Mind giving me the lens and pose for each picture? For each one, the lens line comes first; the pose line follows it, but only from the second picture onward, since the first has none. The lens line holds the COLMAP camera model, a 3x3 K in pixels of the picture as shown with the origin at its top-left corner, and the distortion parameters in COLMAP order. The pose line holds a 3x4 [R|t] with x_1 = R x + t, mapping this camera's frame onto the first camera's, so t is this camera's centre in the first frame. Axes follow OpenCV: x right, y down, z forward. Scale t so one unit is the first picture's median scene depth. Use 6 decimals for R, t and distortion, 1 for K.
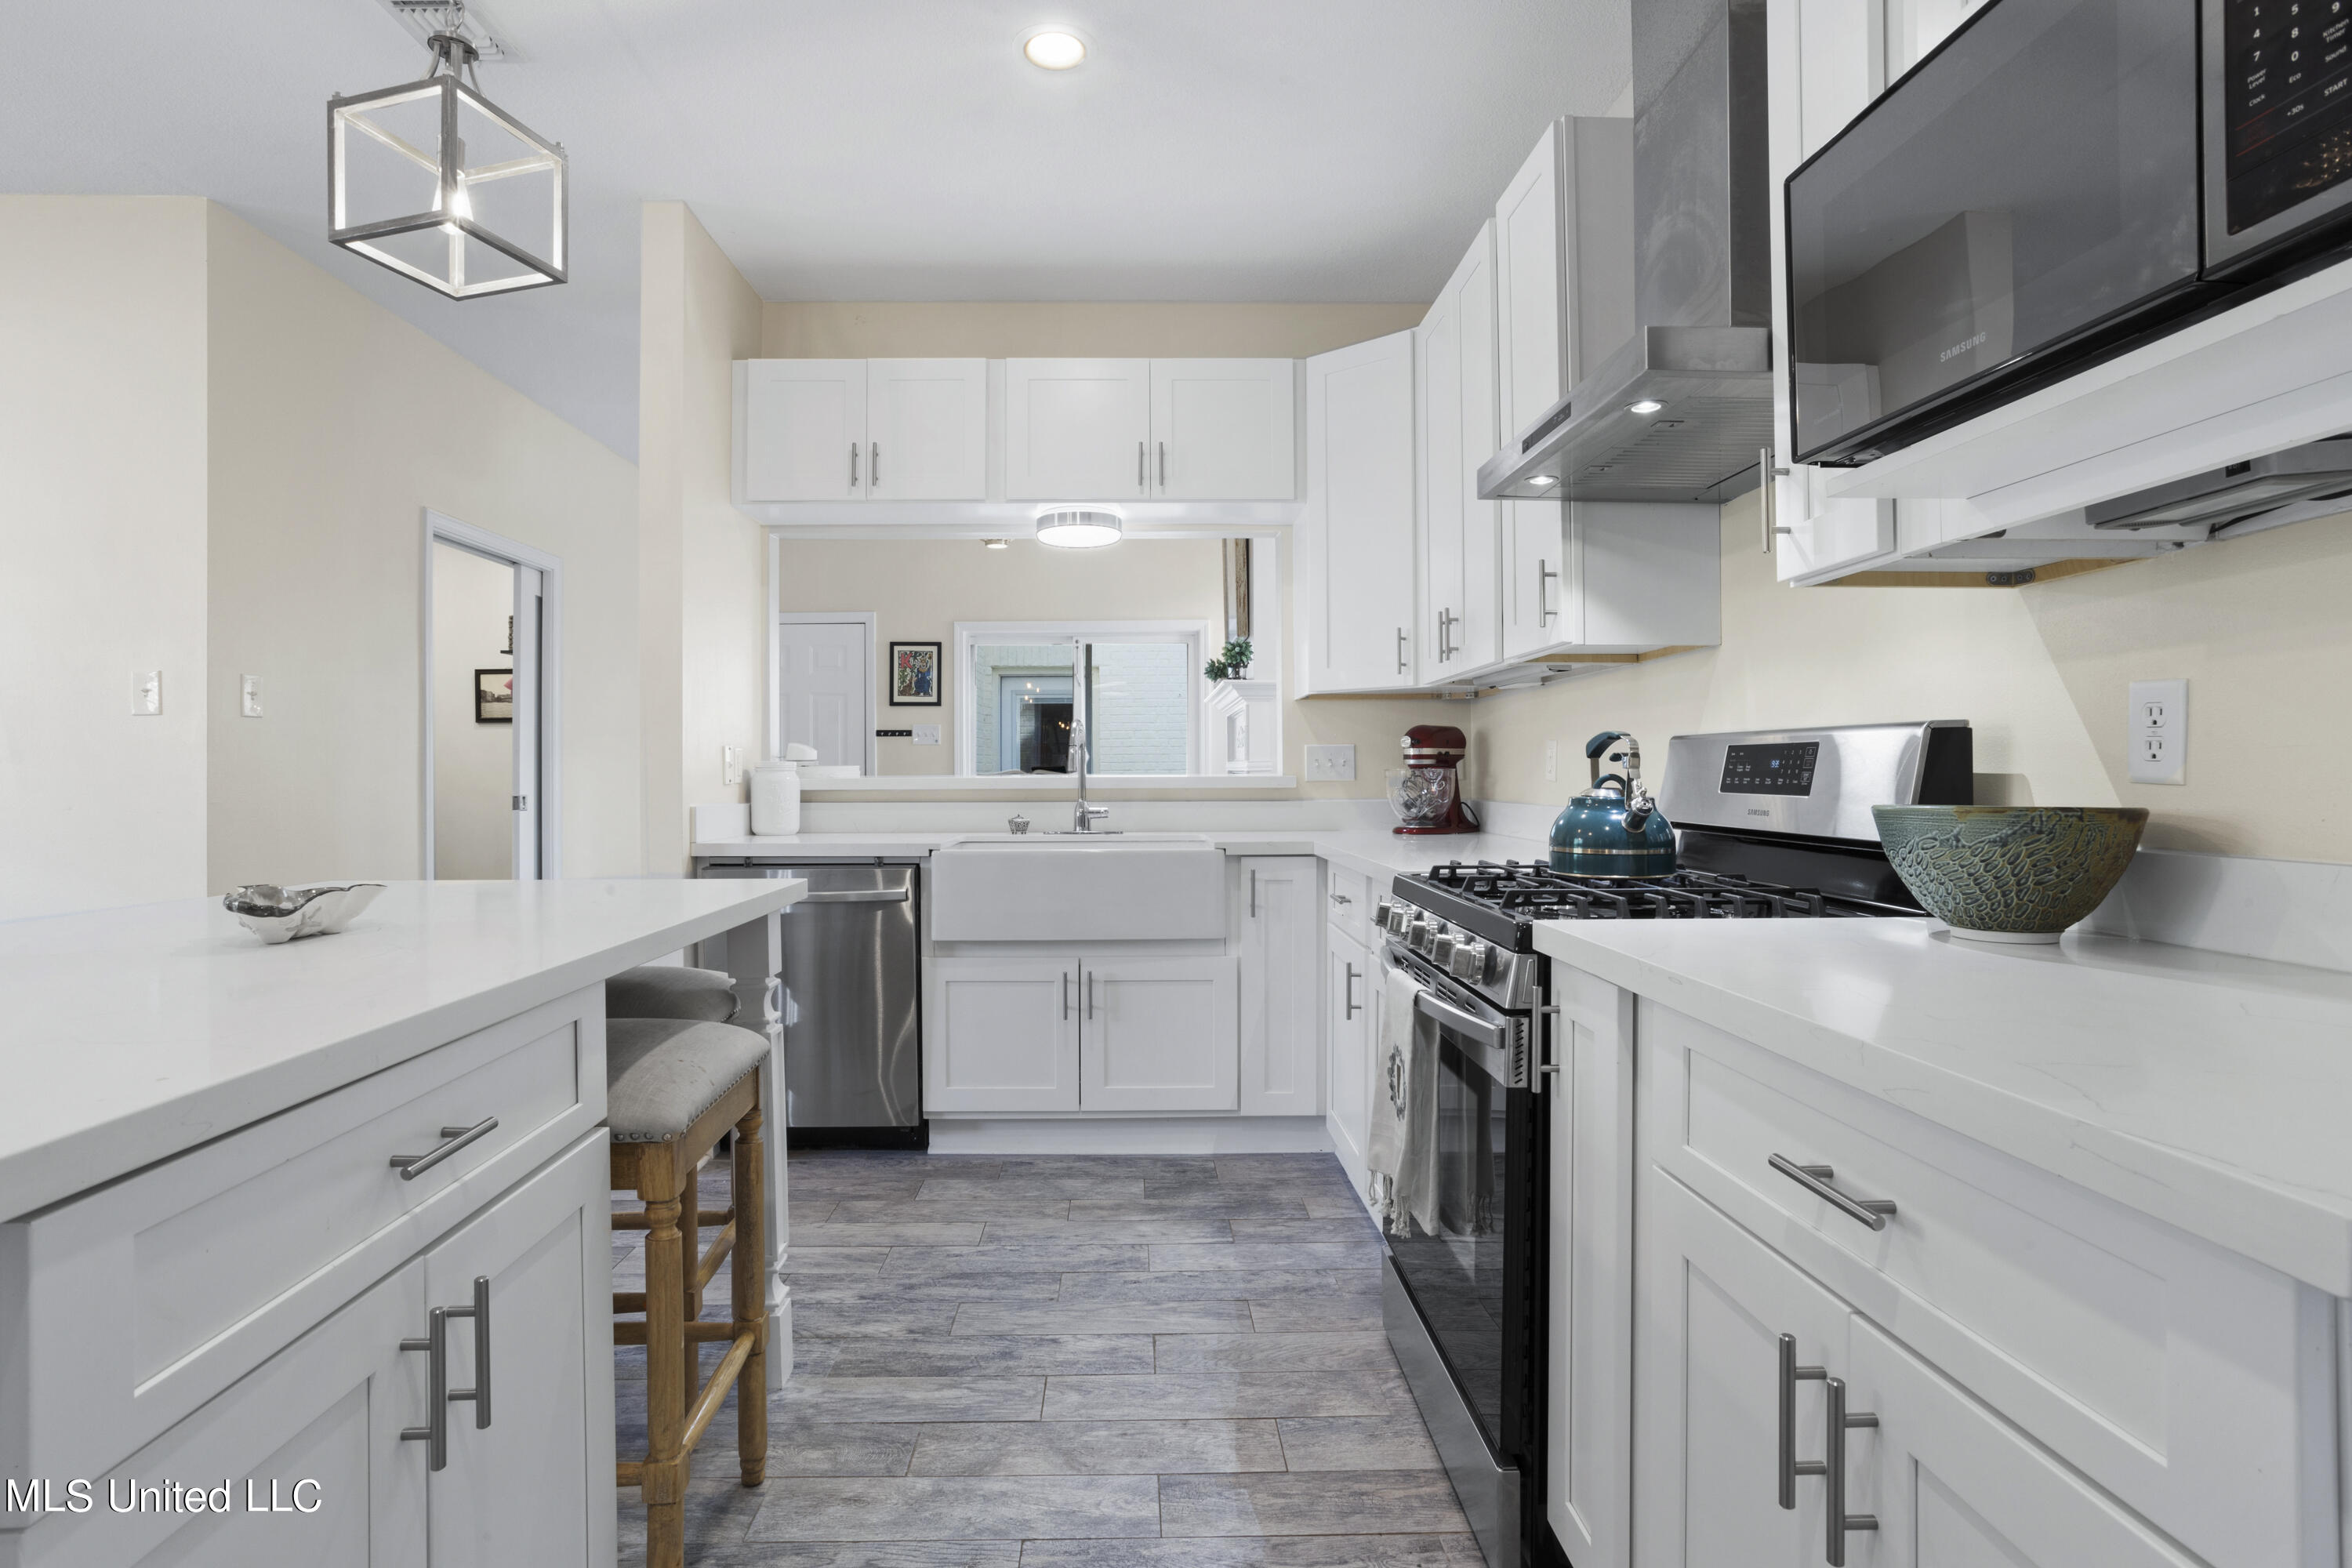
lens RADIAL K [[1173.3, 0, 1164.6], [0, 1173.3, 776.1], [0, 0, 1]] dist [-0.016812, 0.002720]
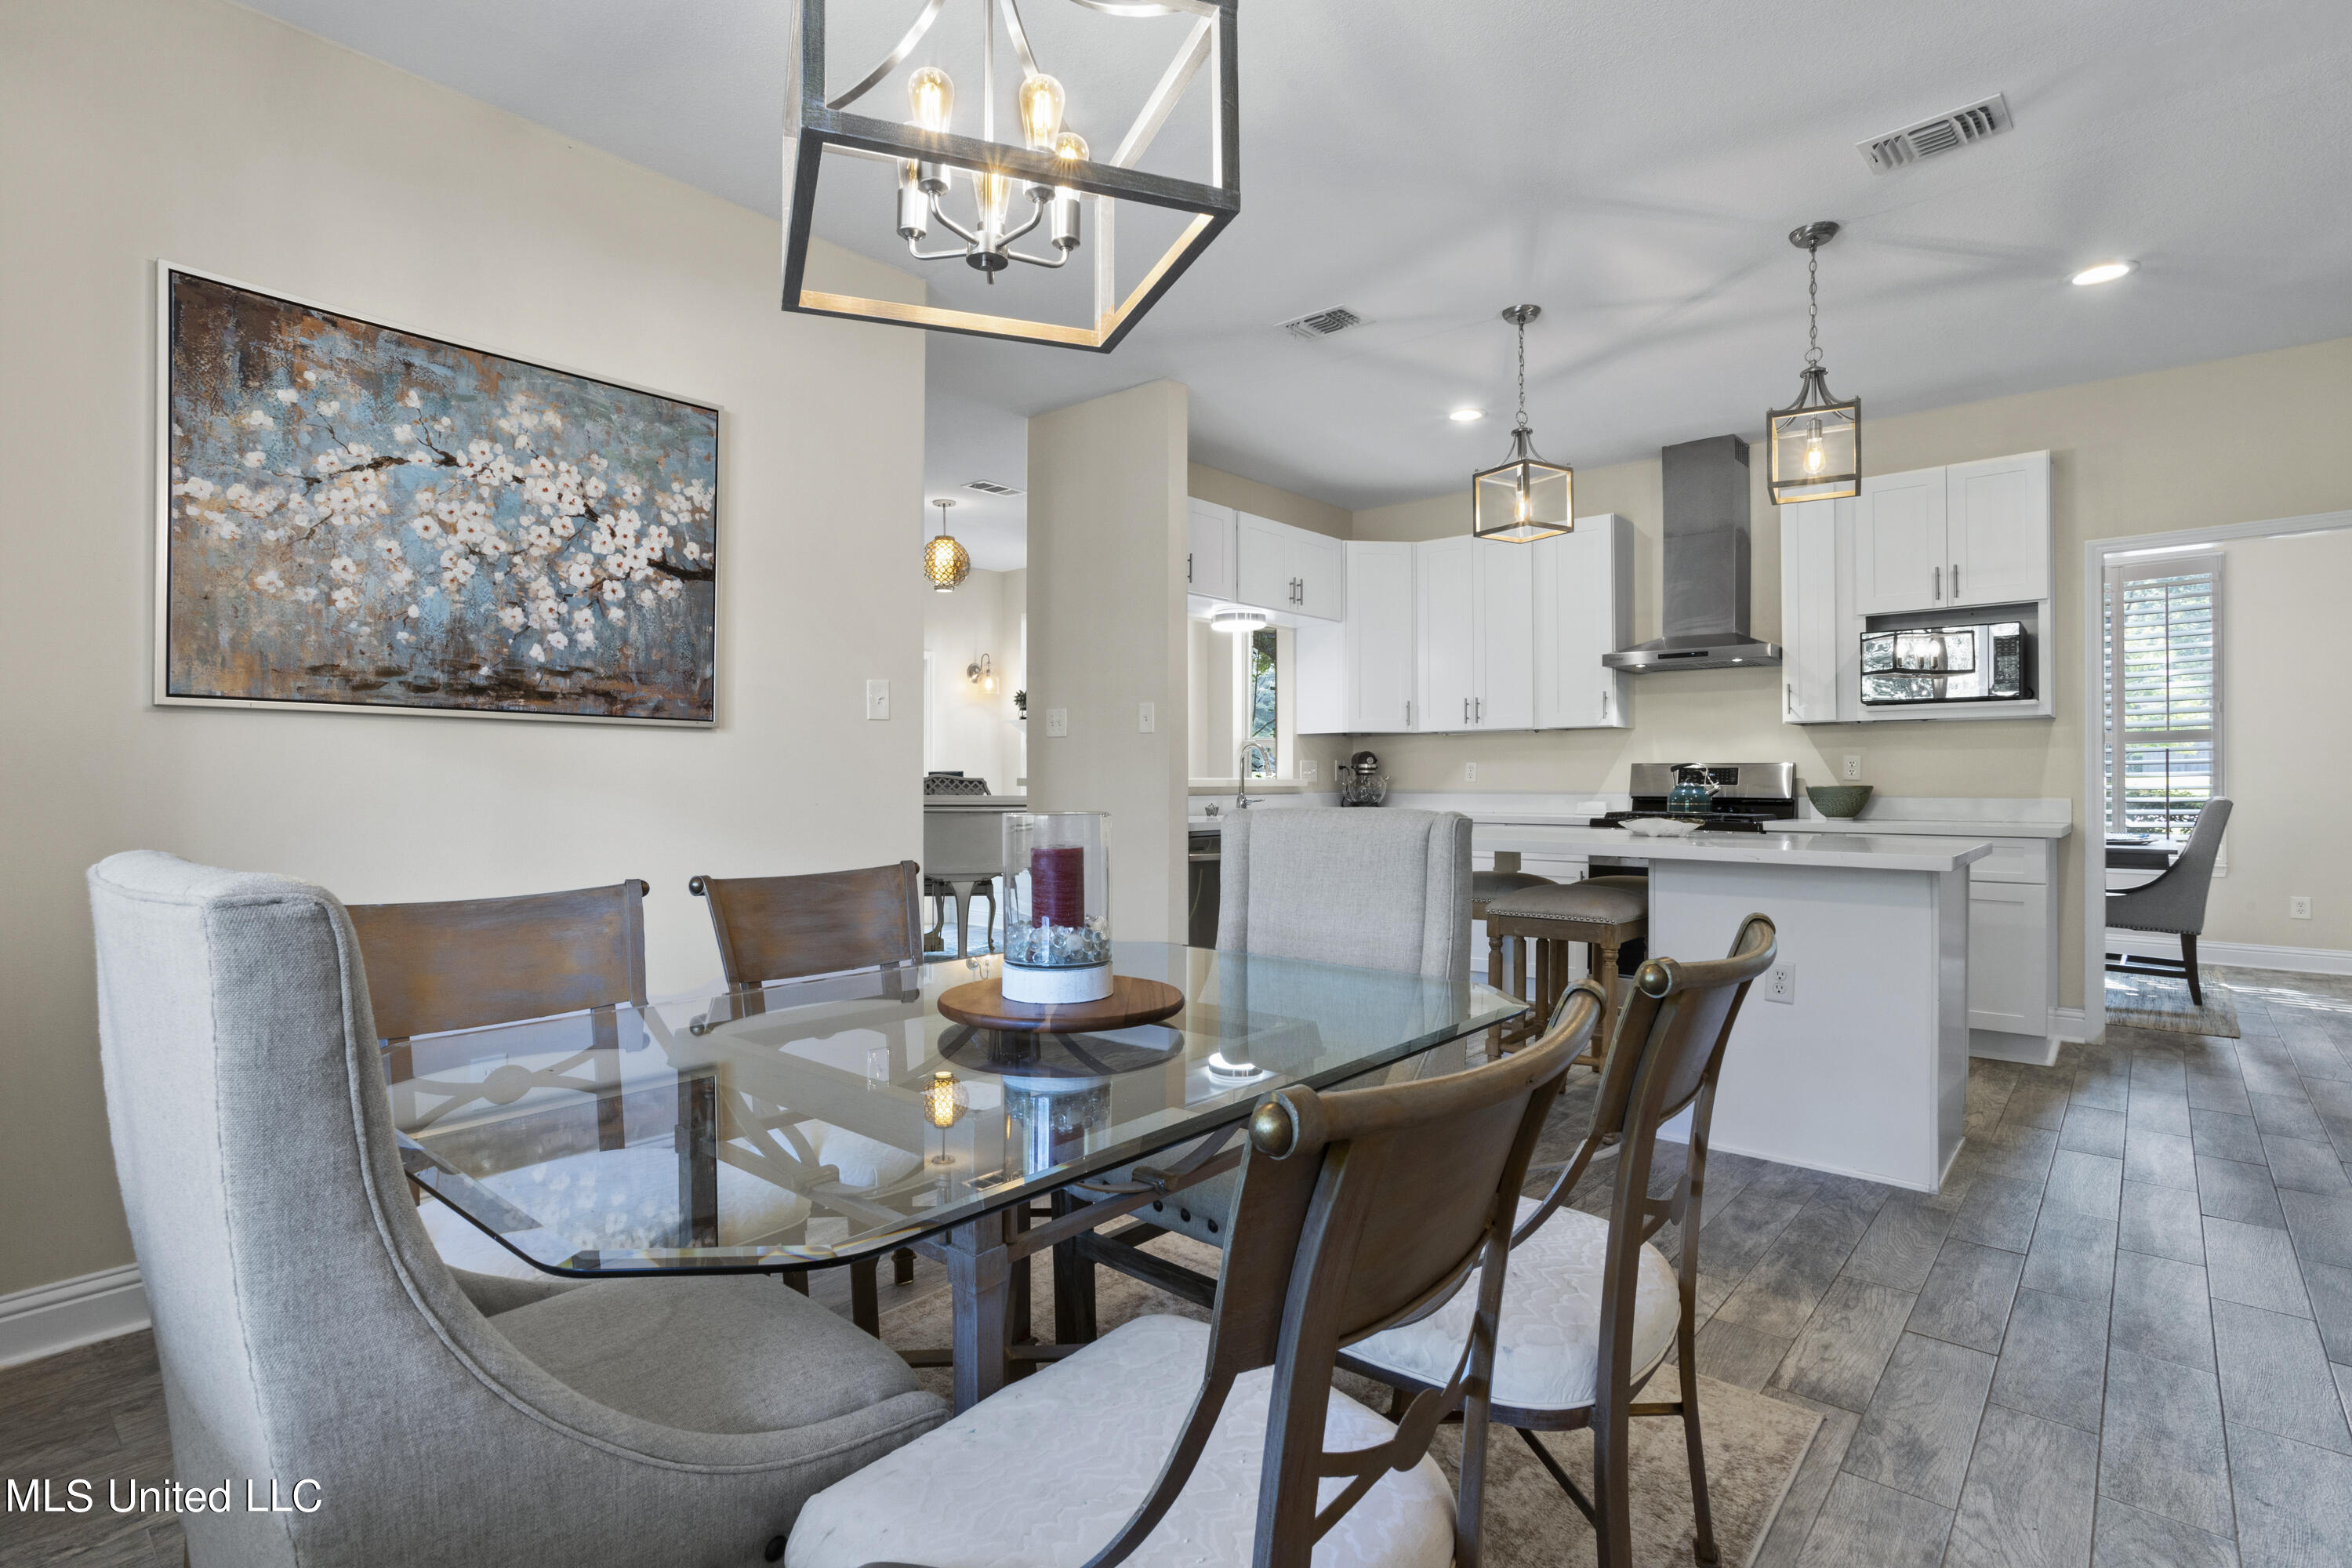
lens RADIAL K [[1131.1, 0, 1184.4], [0, 1131.1, 785.0], [0, 0, 1]] dist [-0.026856, 0.004779]
pose [[0.677119, 0.001734, 0.735872, -1.247439], [-0.001789, 0.999998, -0.000711, 0.010300], [-0.735872, -0.000835, 0.677120, 0.027751]]
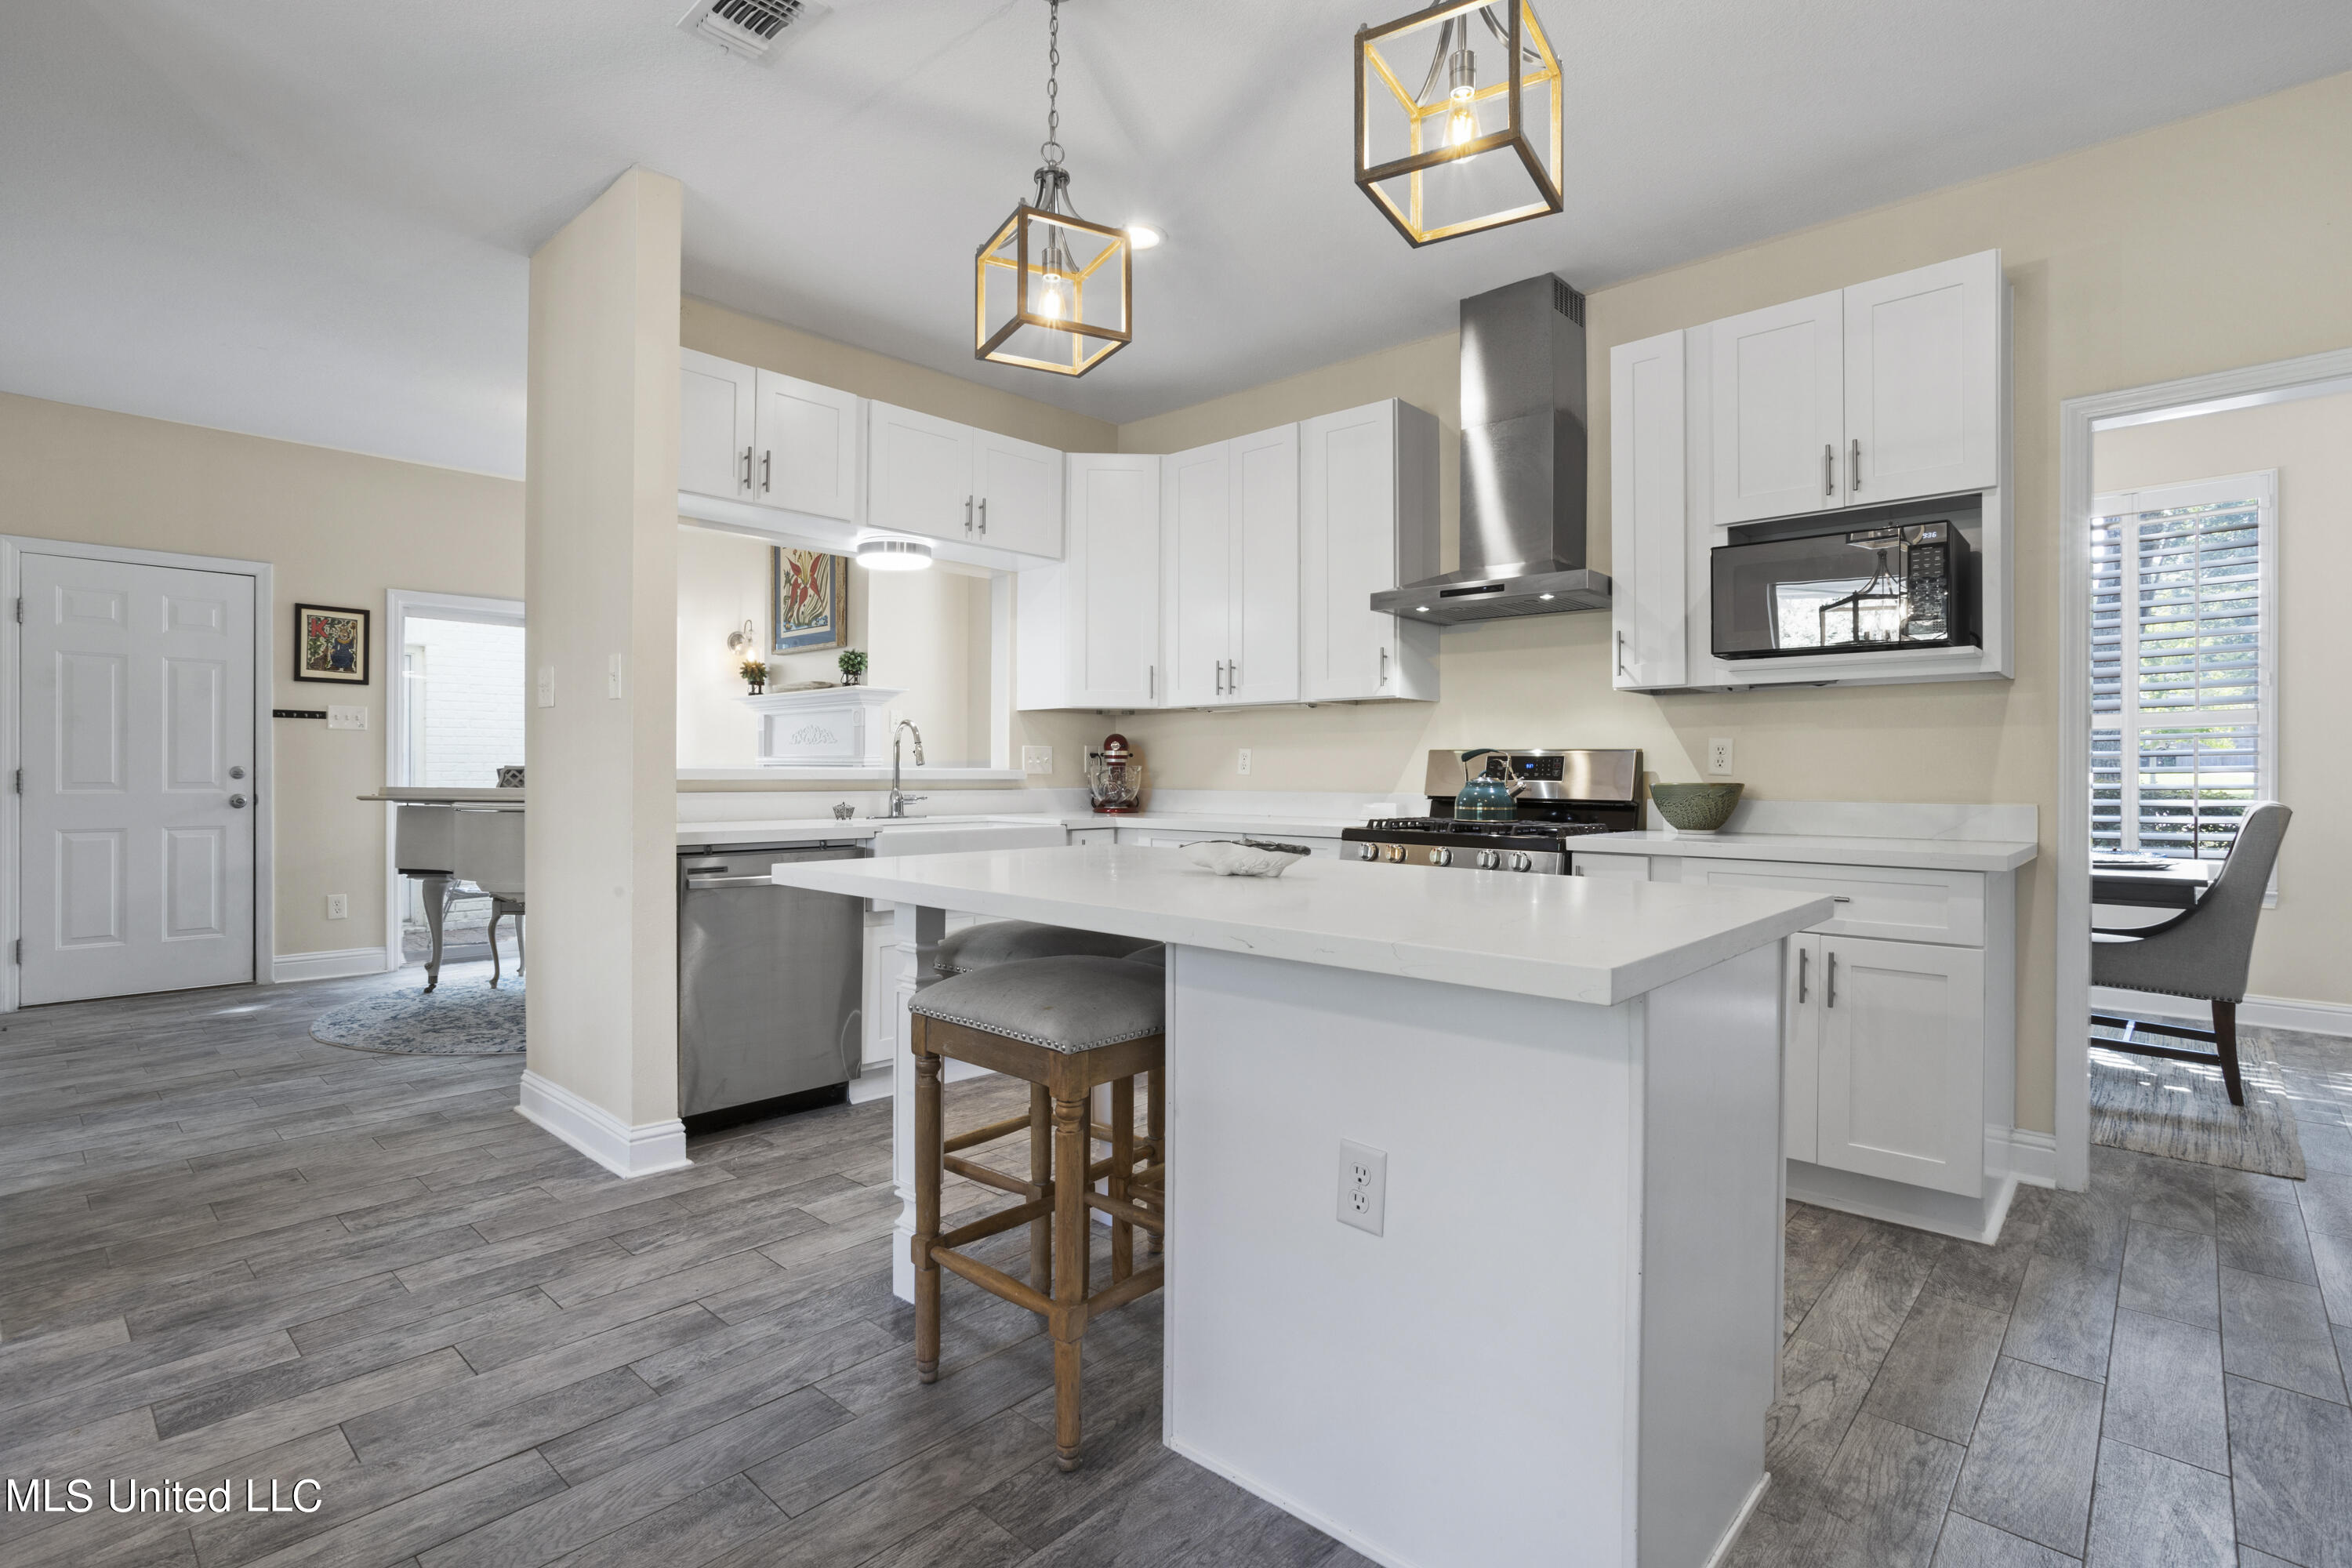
lens RADIAL K [[1131.1, 0, 1164.6], [0, 1131.1, 778.1], [0, 0, 1]] dist [-0.026856, 0.004779]
pose [[0.696905, 0.003986, 0.717153, -0.689804], [-0.006073, 0.999981, 0.000344, 0.007796], [-0.717138, -0.004595, 0.696916, 0.033549]]
